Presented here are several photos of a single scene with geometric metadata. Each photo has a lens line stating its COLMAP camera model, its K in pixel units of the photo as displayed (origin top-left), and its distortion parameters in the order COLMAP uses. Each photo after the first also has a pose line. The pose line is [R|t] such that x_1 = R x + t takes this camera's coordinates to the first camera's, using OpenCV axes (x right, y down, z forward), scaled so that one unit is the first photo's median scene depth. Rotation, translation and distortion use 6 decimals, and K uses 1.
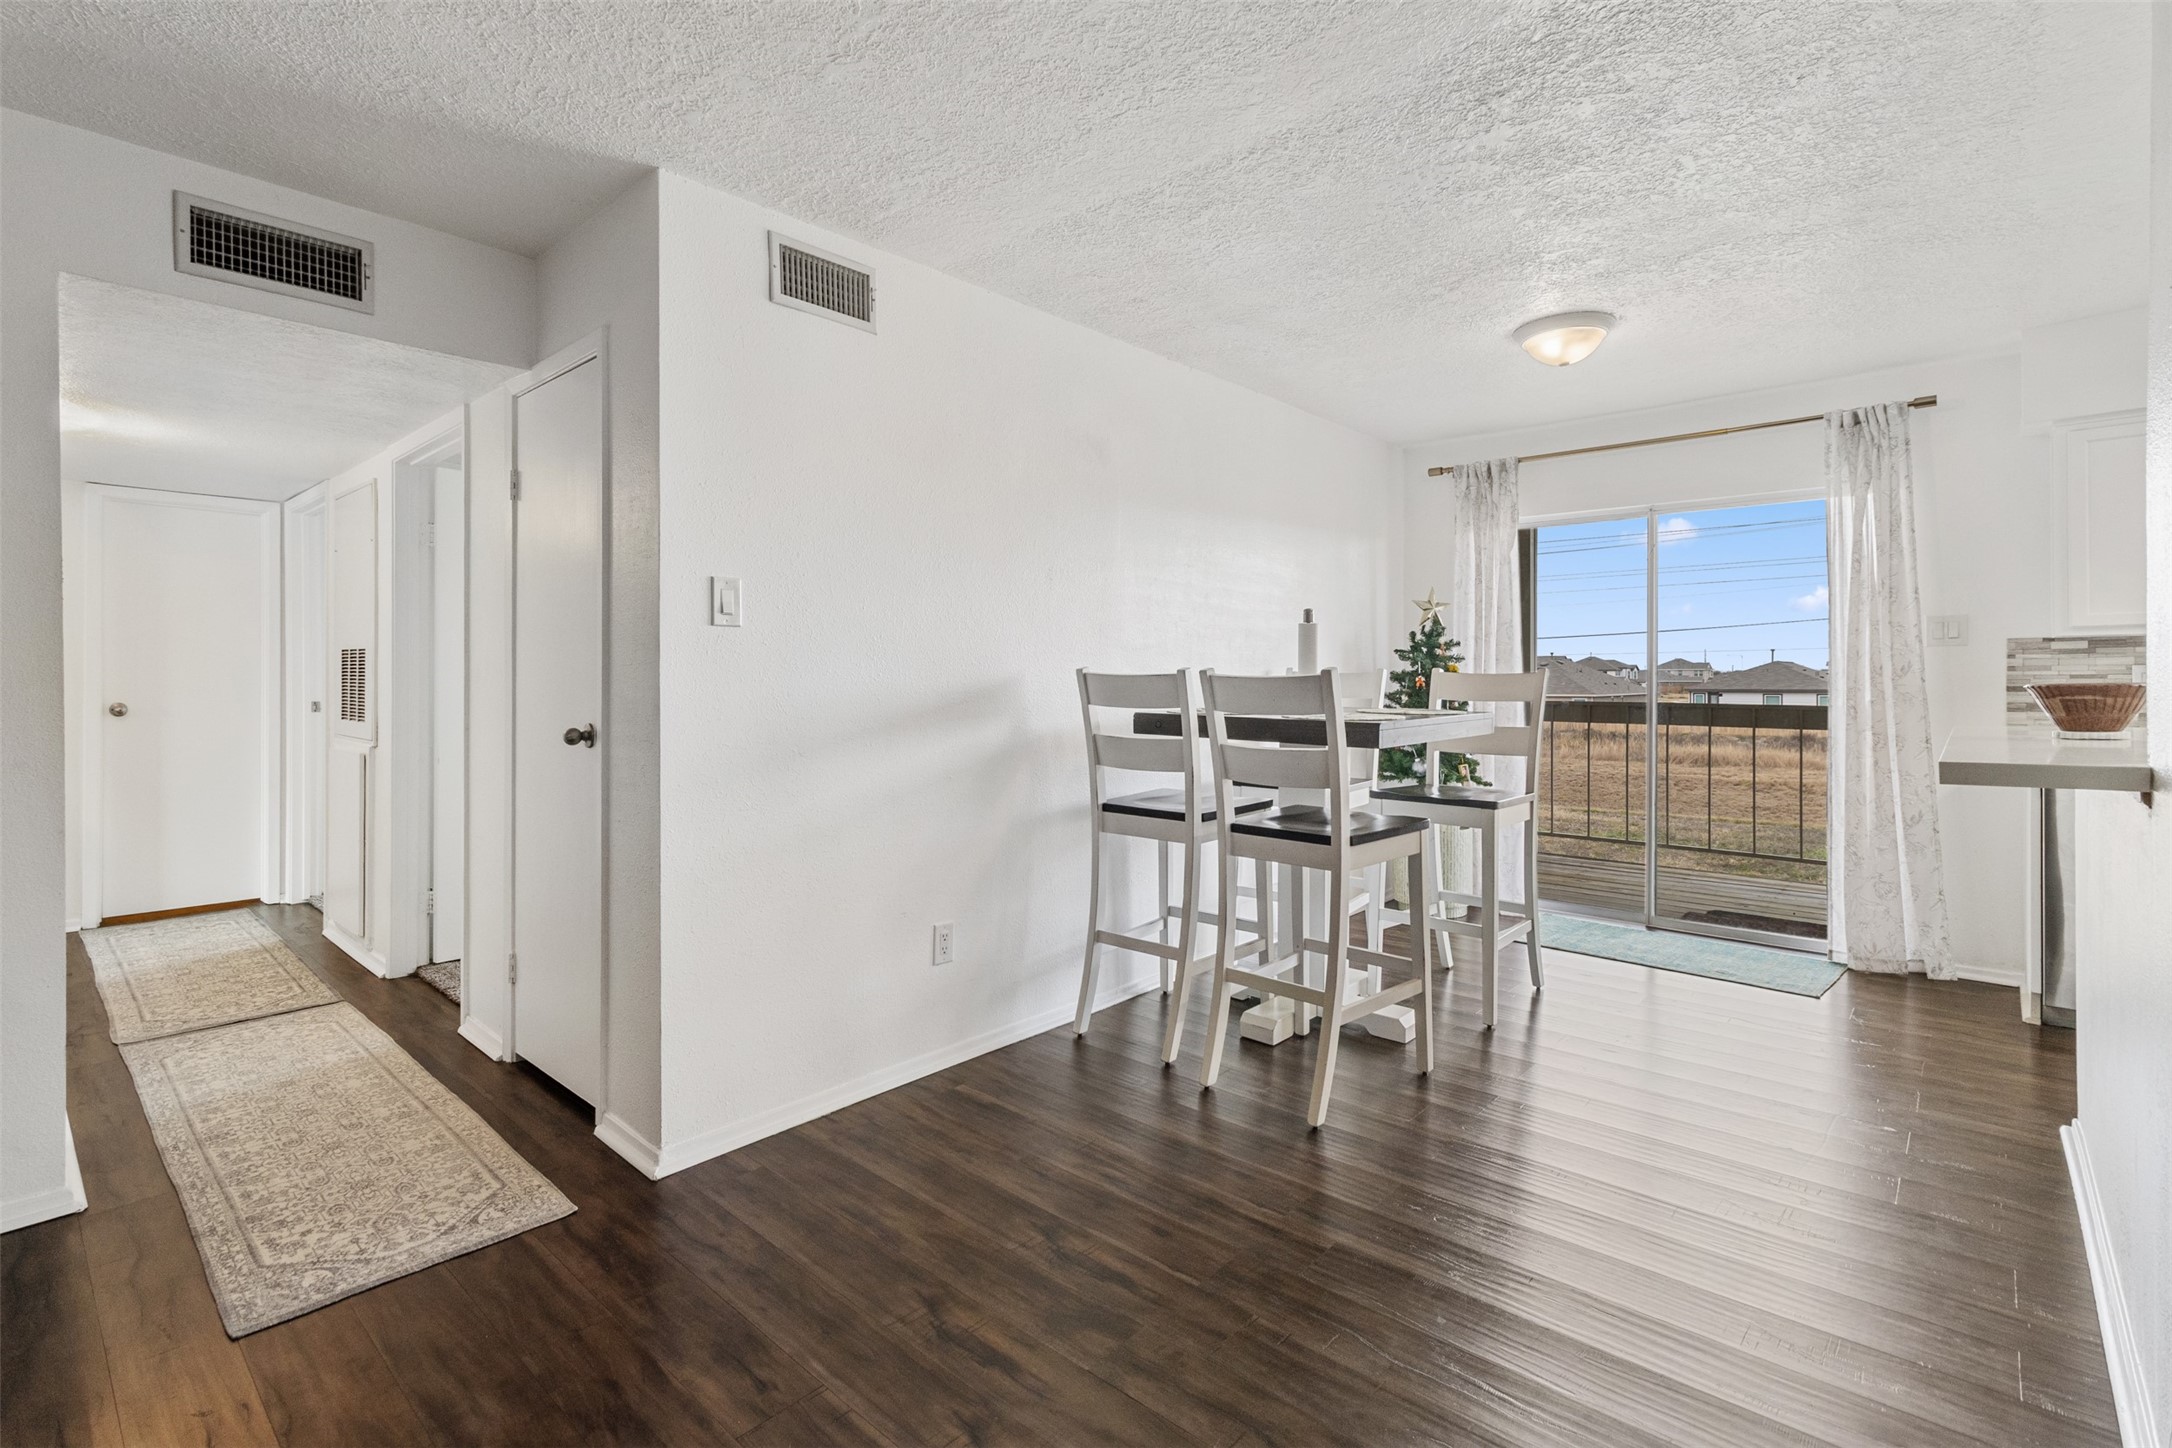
lens RADIAL K [[985.6, 0, 1084.2], [0, 985.6, 683.3], [0, 0, 1]] dist [0.000619, 0.000082]
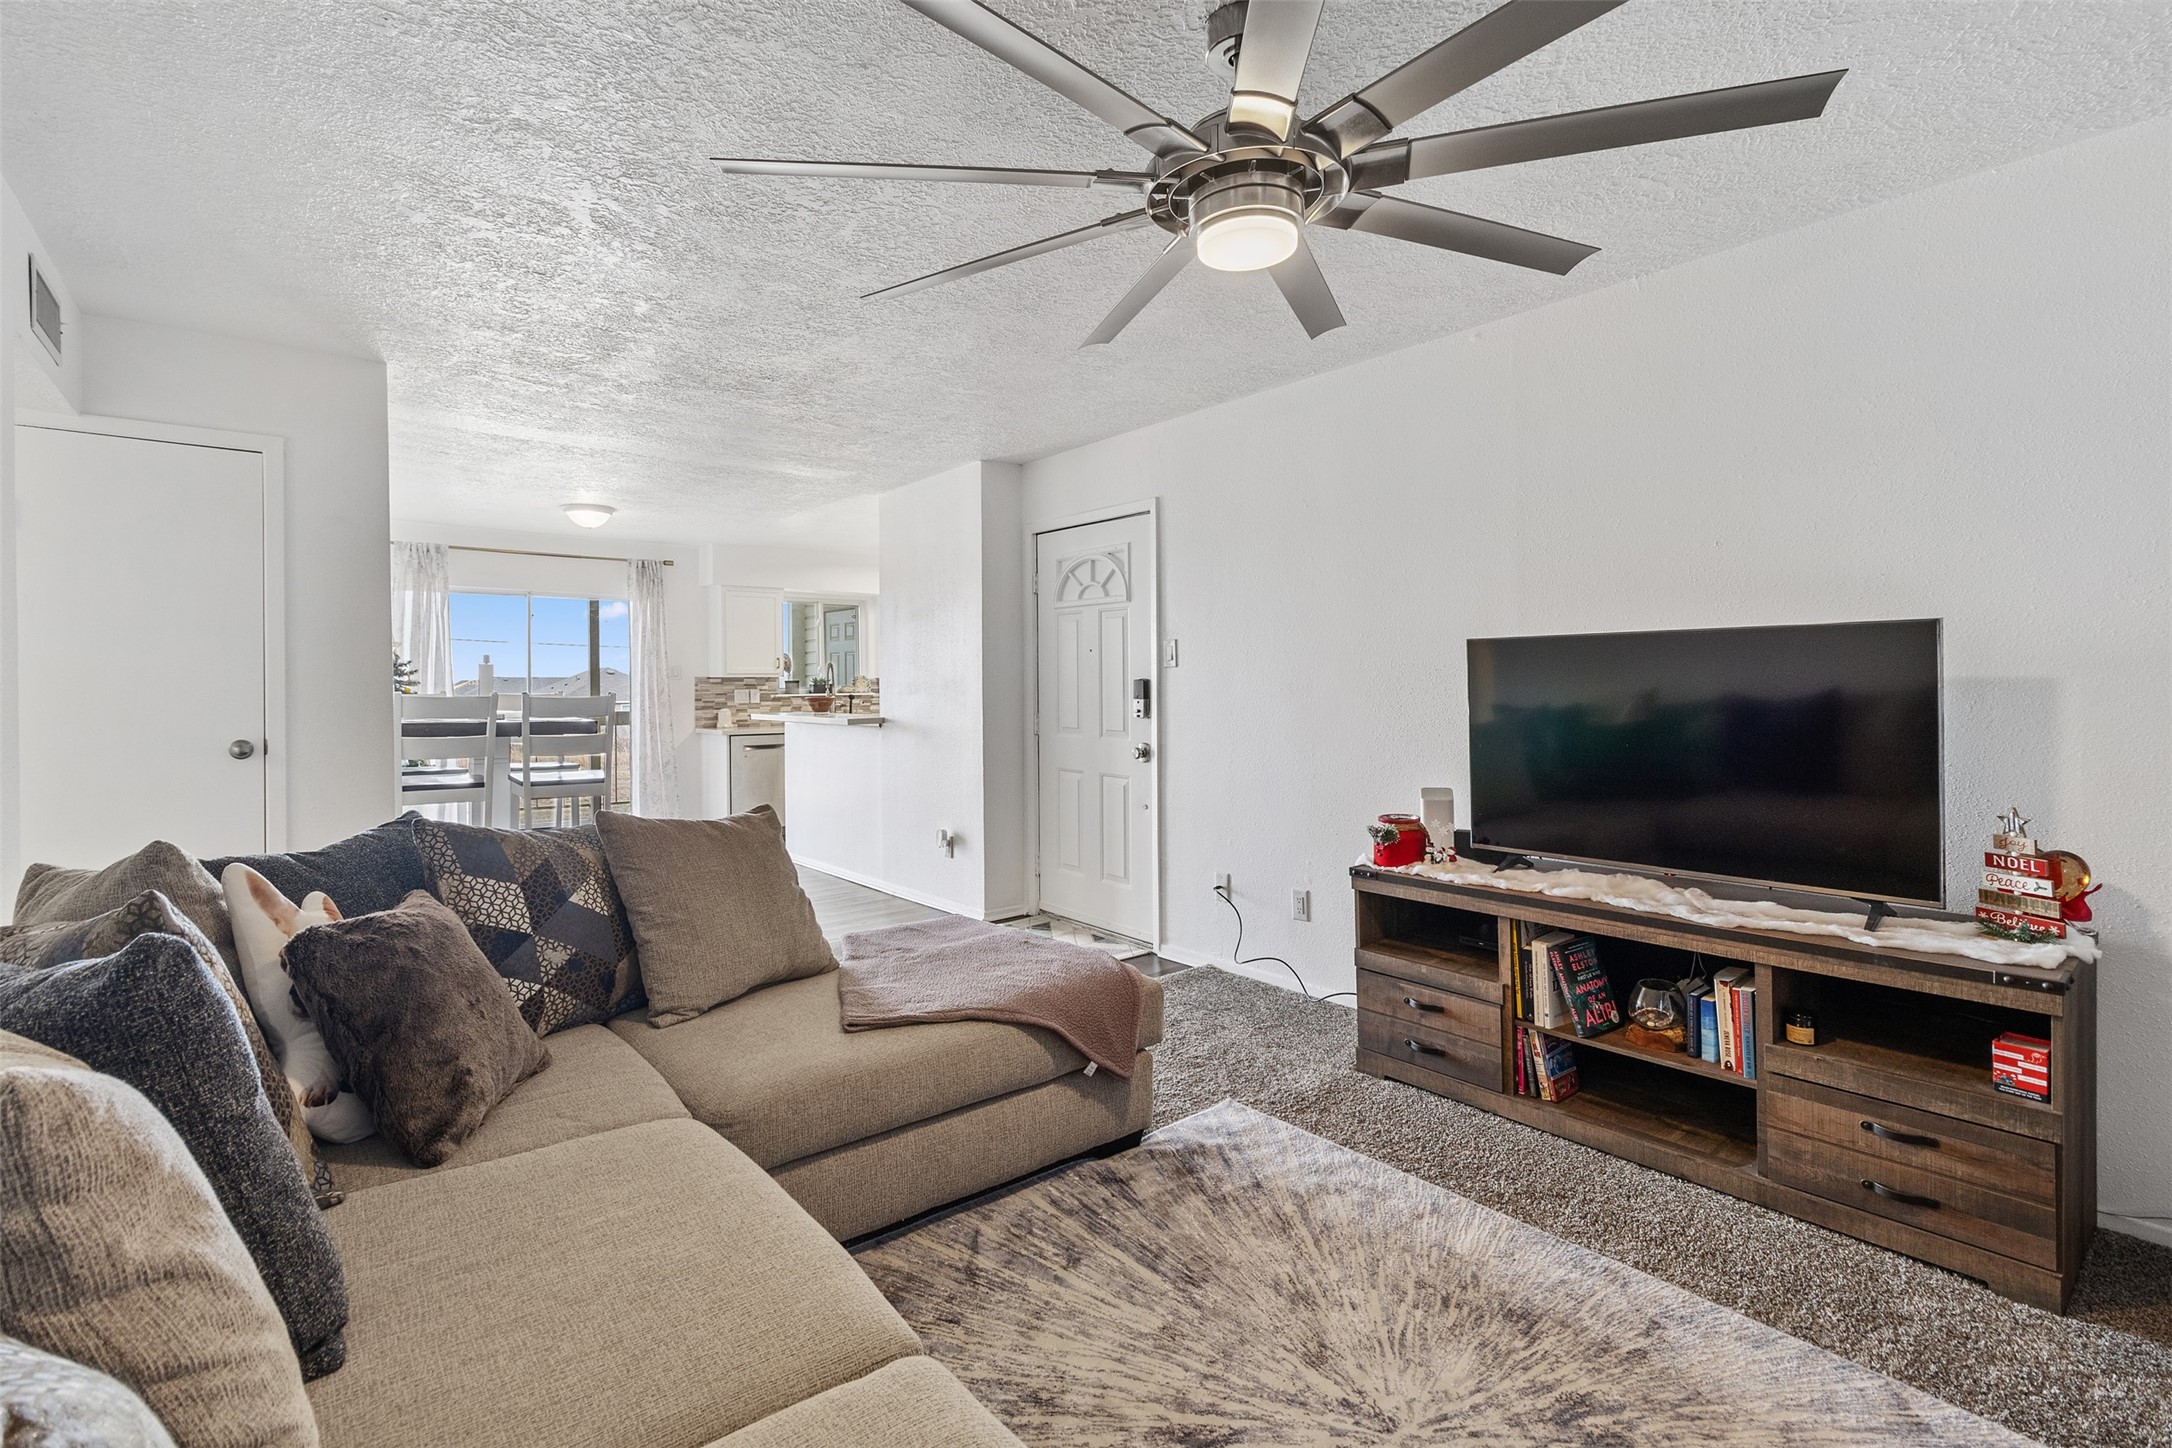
lens RADIAL K [[985.6, 0, 1084.2], [0, 985.6, 683.3], [0, 0, 1]] dist [0.000619, 0.000082]
pose [[0.164790, 0.007664, 0.986299, -1.039708], [0.006497, 0.999940, -0.008856, -0.006090], [-0.986307, 0.007867, 0.164731, -0.206613]]
